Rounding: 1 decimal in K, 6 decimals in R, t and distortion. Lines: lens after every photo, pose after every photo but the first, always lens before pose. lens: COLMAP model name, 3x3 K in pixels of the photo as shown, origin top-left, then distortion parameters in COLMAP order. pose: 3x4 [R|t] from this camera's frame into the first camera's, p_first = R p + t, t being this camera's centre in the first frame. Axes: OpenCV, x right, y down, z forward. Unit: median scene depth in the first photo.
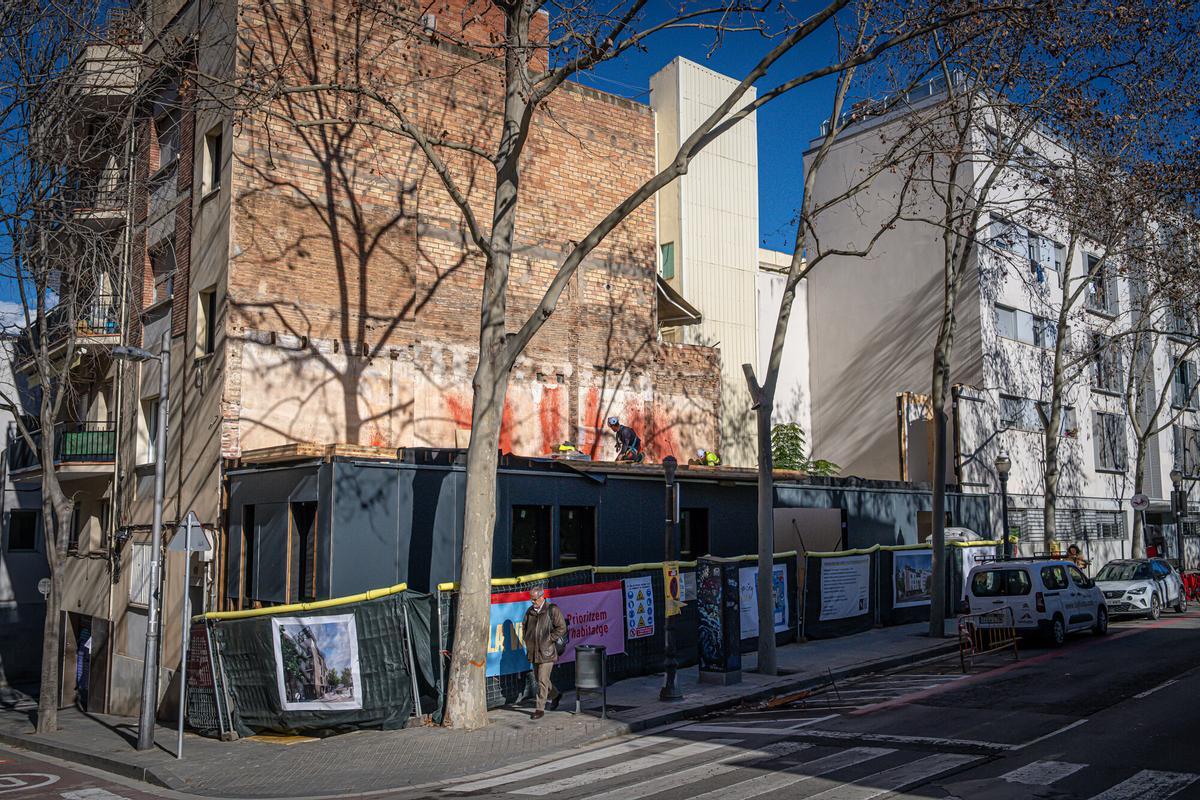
lens RADIAL K [[1040.2, 0, 598.3], [0, 1040.2, 437.3], [0, 0, 1]] dist [-0.012839, -0.005484]
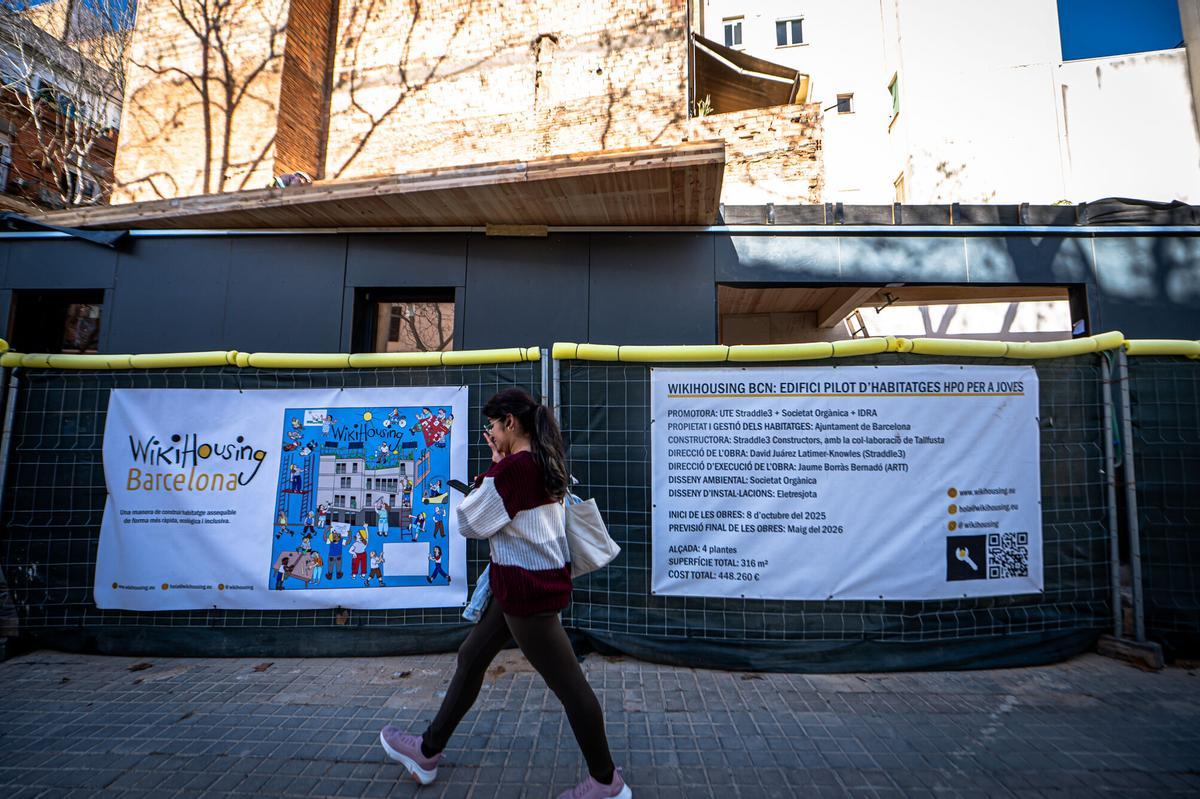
lens RADIAL K [[485.9, 0, 600.0], [0, 485.9, 399.5], [0, 0, 1]] dist [-0.009683, -0.000479]
pose [[0.641671, -0.071257, -0.763663, 0.369484], [0.052369, 0.997422, -0.049065, 0.158260], [0.765190, -0.008509, 0.643748, 1.097767]]
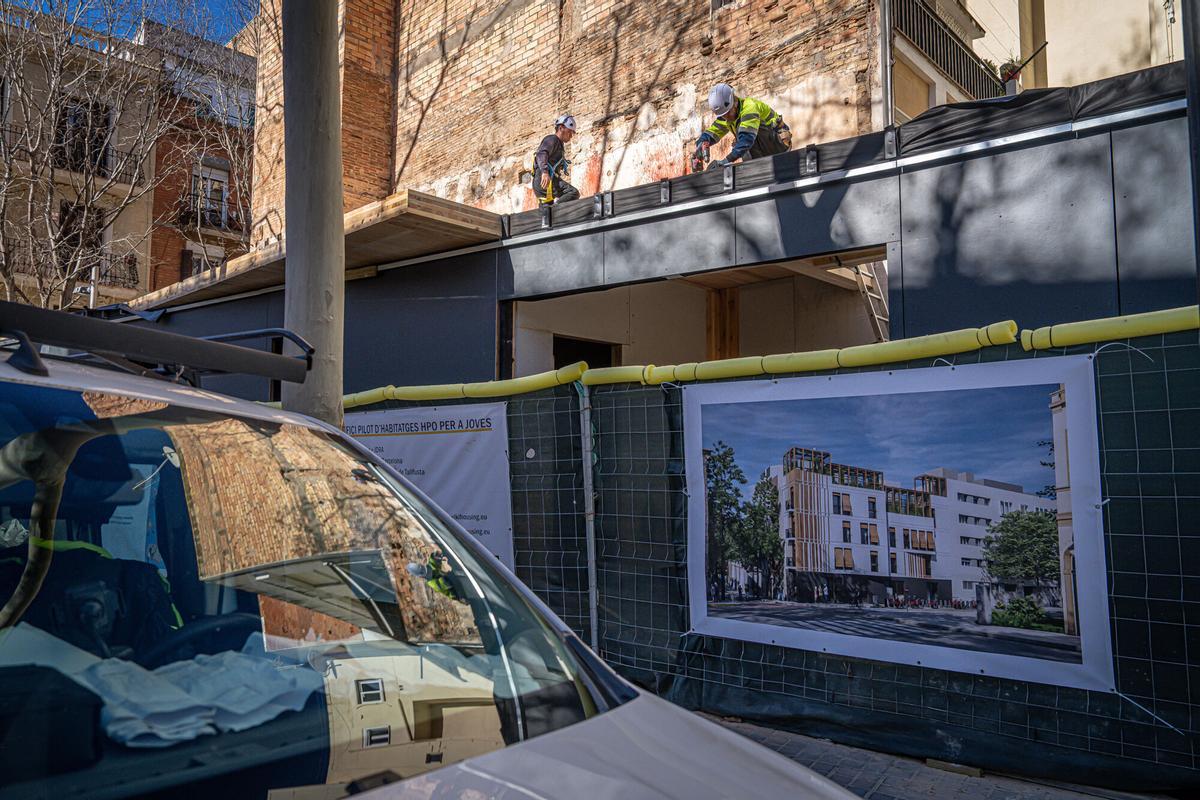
lens RADIAL K [[839.3, 0, 600.0], [0, 839.3, 400.0], [0, 0, 1]] dist [-0.016784, -0.001713]
pose [[0.112321, -0.078698, -0.990551, 0.637508], [0.083757, 0.994061, -0.069480, 0.169688], [0.990136, -0.075161, 0.118245, 1.309614]]
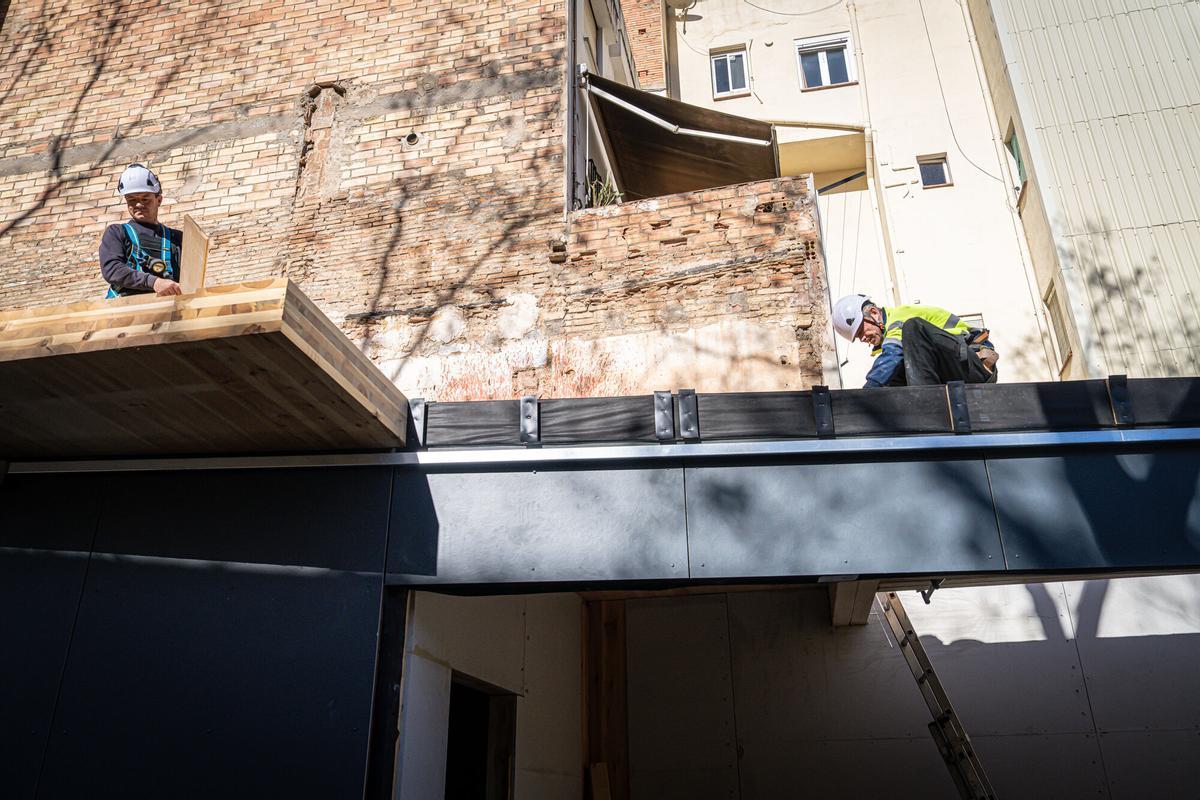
lens RADIAL K [[930.7, 0, 619.9], [0, 930.7, 382.7], [0, 0, 1]] dist [0.001976, 0.000173]
pose [[0.628919, -0.335845, -0.701192, 0.406761], [0.078465, 0.924701, -0.372520, 0.125032], [0.773501, 0.179266, 0.607914, 1.223073]]
